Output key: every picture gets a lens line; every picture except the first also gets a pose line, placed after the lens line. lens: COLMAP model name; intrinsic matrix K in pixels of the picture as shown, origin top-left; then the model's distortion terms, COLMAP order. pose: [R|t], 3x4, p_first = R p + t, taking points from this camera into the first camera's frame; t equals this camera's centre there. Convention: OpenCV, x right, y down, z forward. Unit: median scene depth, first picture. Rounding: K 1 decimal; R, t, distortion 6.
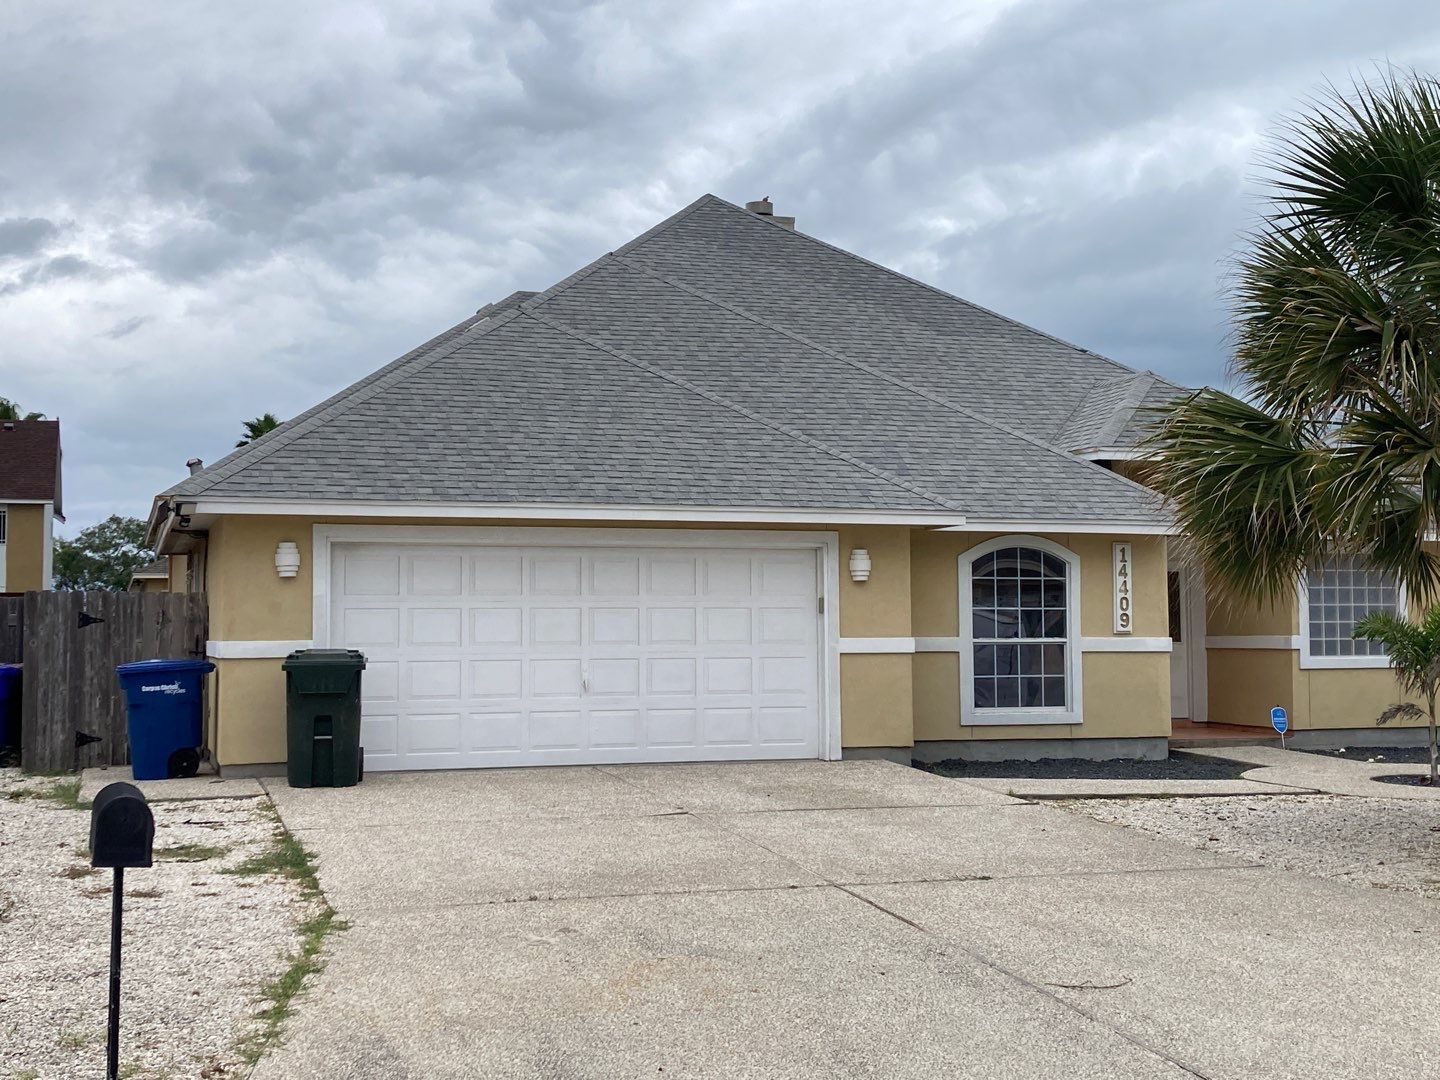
lens RADIAL K [[1766.6, 0, 738.3], [0, 1766.6, 522.6], [0, 0, 1]] dist [0.157681, -0.487694]
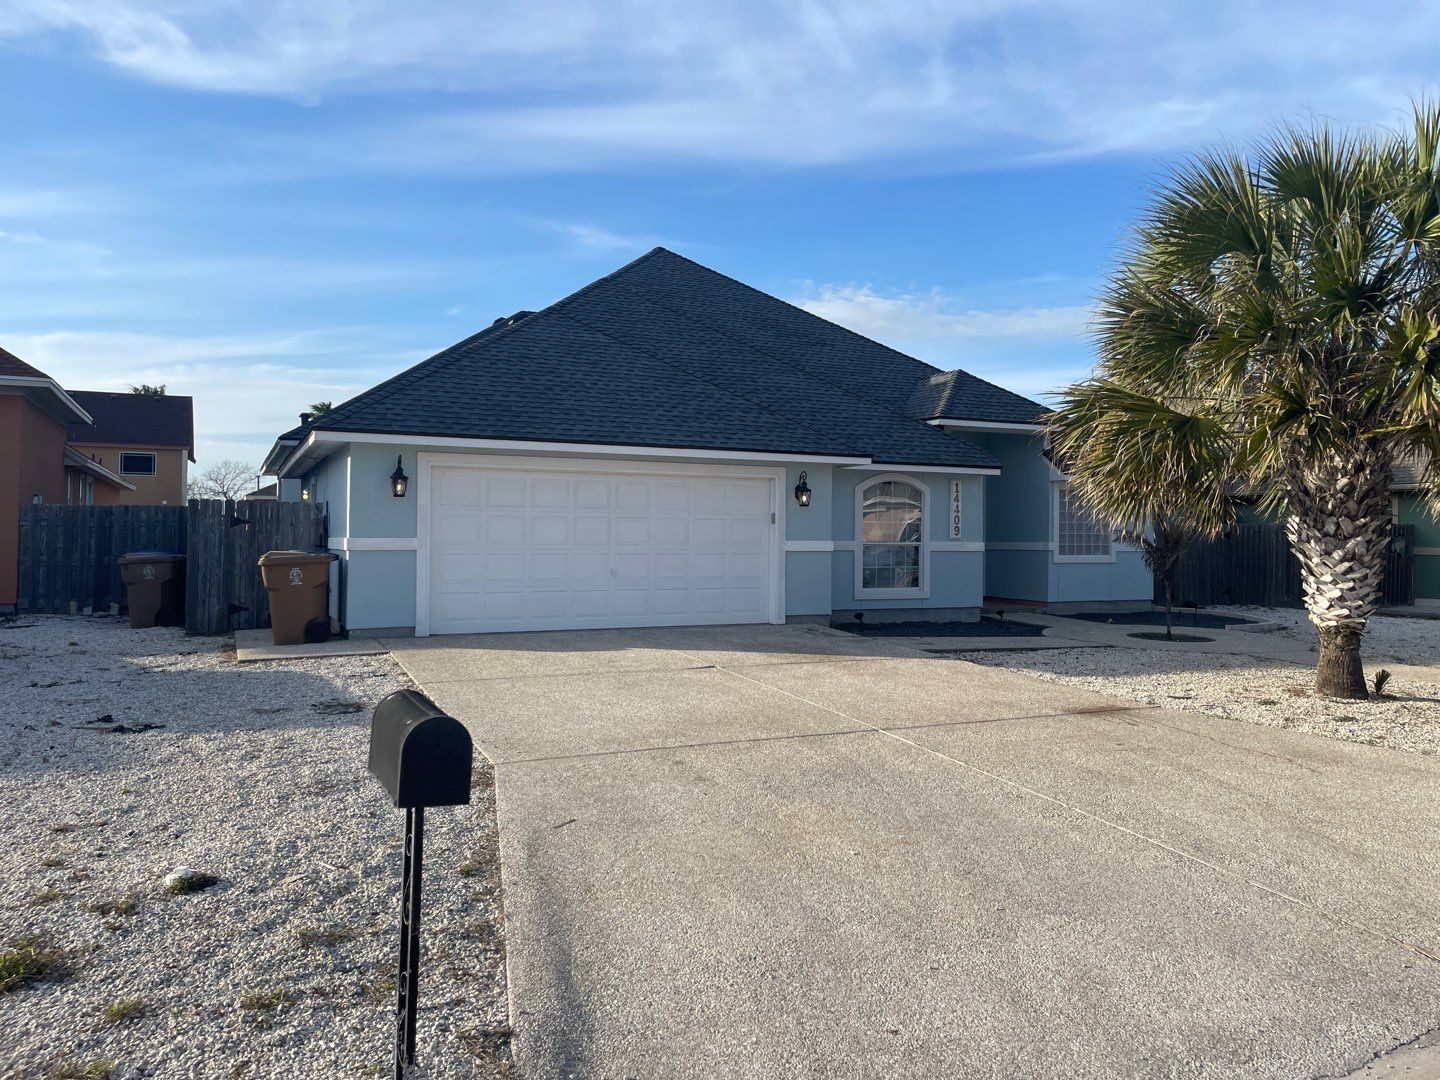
lens RADIAL K [[1019.4, 0, 734.4], [0, 1019.4, 516.1], [0, 0, 1]] dist [0.063098, -0.046724]
pose [[0.991867, 0.012954, 0.126618, -0.088255], [-0.017806, 0.999147, 0.037263, 0.014465], [-0.126027, -0.039214, 0.991251, 0.174507]]
